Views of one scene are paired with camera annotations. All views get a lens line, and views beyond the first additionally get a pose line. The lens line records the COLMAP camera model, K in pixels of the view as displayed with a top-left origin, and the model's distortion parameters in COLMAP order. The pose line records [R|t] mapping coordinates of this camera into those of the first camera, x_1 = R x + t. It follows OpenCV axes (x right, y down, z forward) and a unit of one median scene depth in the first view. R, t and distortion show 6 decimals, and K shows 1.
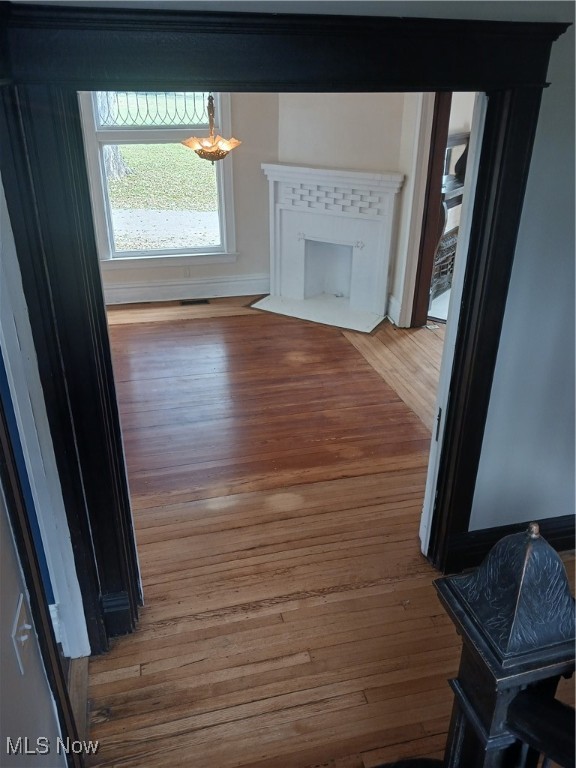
lens RADIAL K [[604.3, 0, 291.3], [0, 604.3, 384.3], [0, 0, 1]] dist [0.041820, -0.024672]
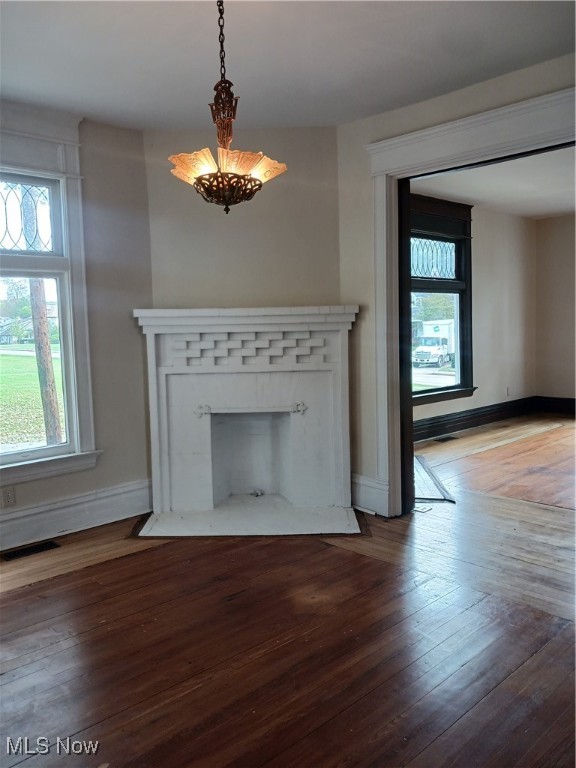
lens RADIAL K [[604.3, 0, 285.4], [0, 604.3, 376.6], [0, 0, 1]] dist [0.041820, -0.024672]
pose [[0.873059, -0.071830, 0.482296, -0.223892], [0.251015, 0.914175, -0.318239, -0.050150], [-0.418043, 0.398905, 0.816158, 0.429405]]
